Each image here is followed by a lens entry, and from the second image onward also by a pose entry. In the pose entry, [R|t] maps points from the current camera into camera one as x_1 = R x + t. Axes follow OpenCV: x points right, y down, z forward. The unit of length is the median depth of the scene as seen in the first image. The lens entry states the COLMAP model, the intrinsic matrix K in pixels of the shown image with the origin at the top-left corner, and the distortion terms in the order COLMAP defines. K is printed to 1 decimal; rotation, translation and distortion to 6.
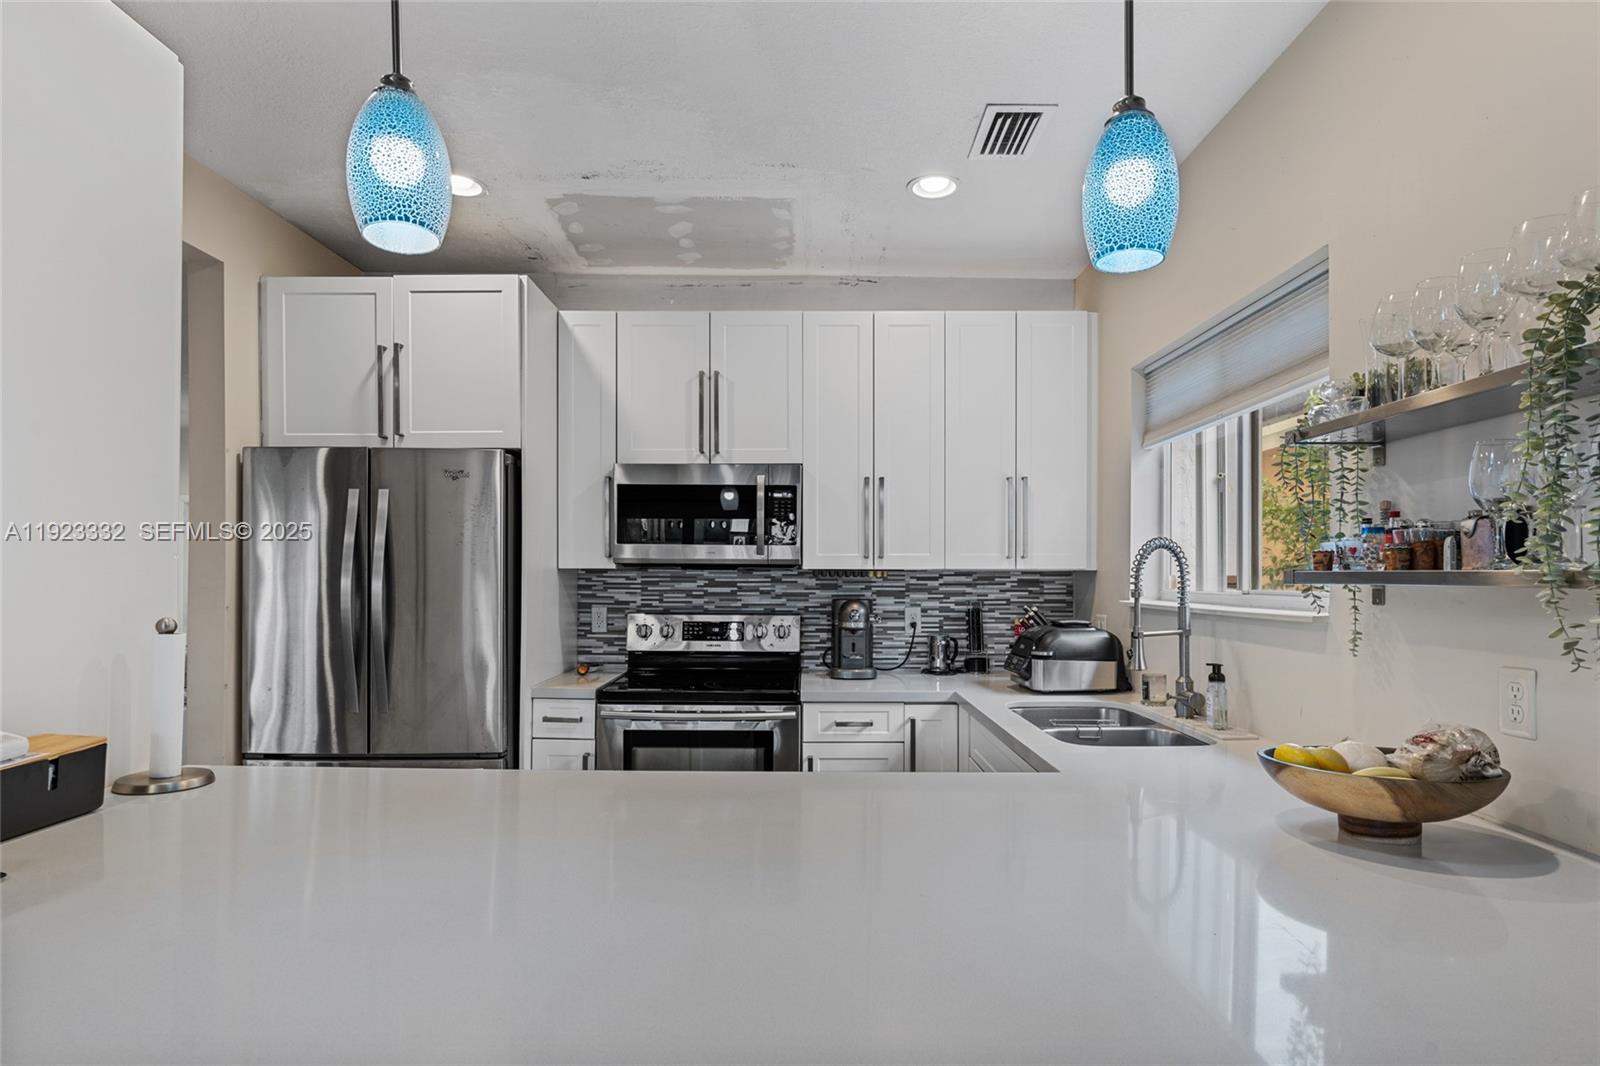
lens RADIAL K [[815.9, 0, 828.4], [0, 815.9, 575.4], [0, 0, 1]] dist [-0.006446, 0.006179]
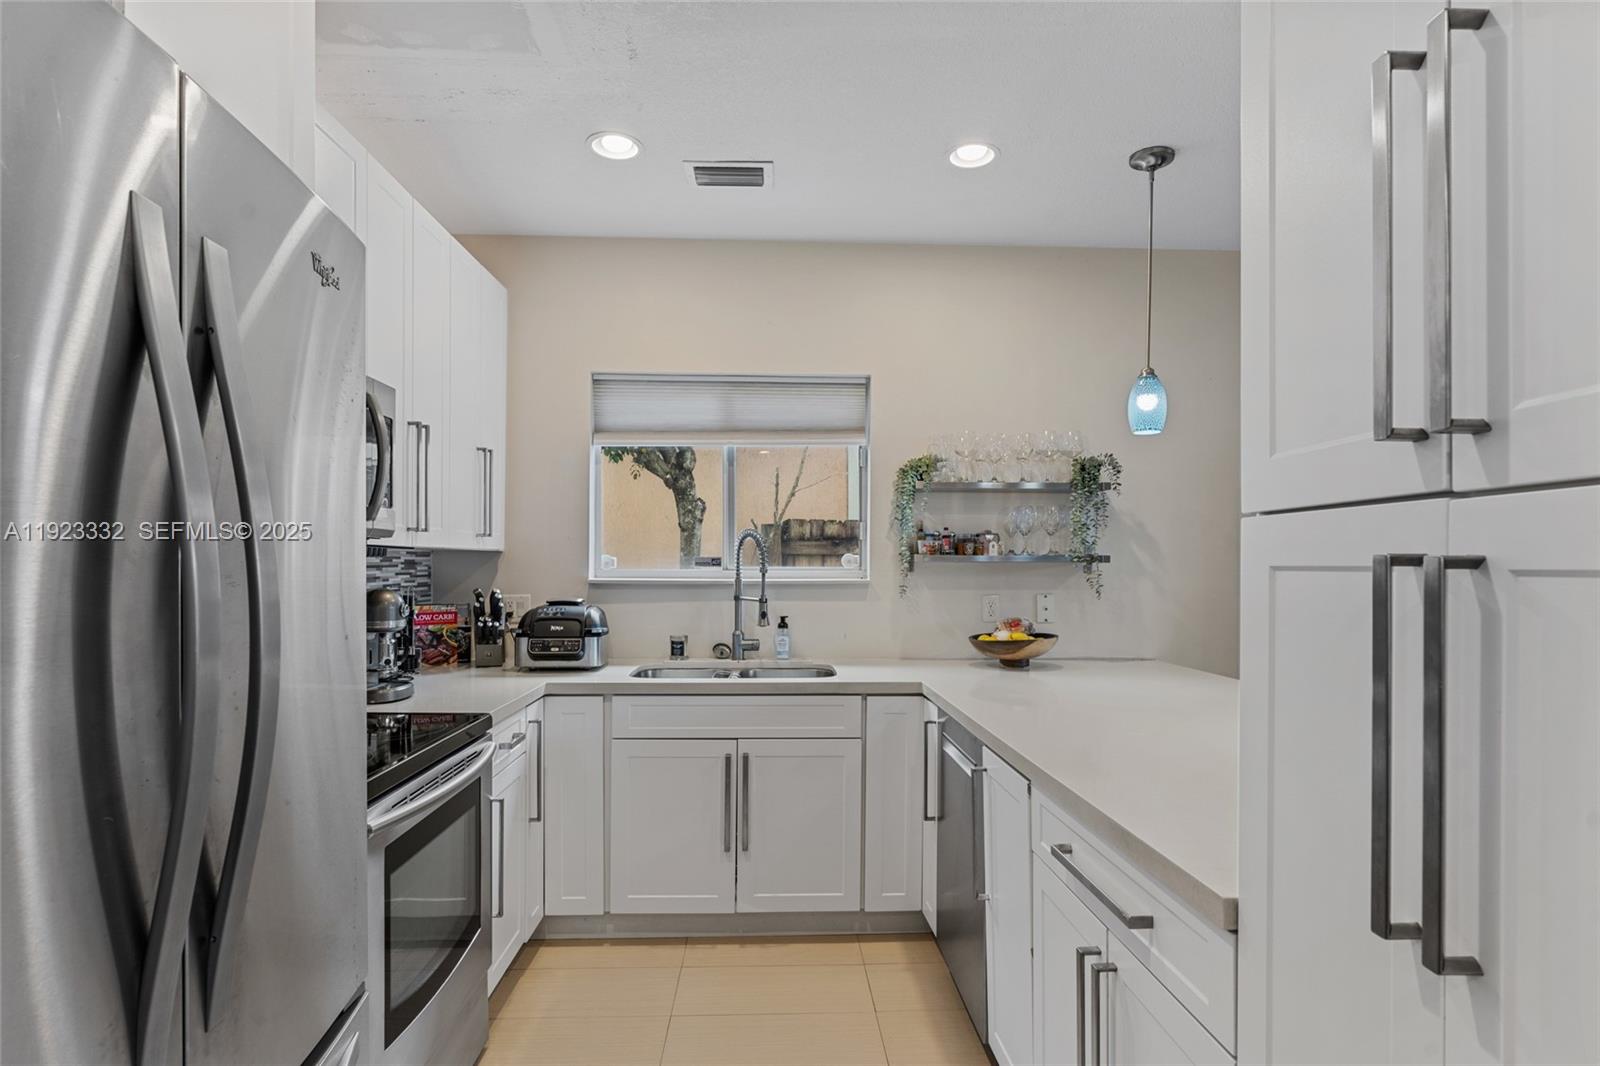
lens RADIAL K [[815.9, 0, 781.0], [0, 815.9, 570.6], [0, 0, 1]] dist [-0.006446, 0.006179]
pose [[0.016765, -0.012762, 0.999778, -0.699217], [-0.002812, 0.999914, 0.012811, 0.003993], [-0.999855, -0.003026, 0.016728, 0.669779]]
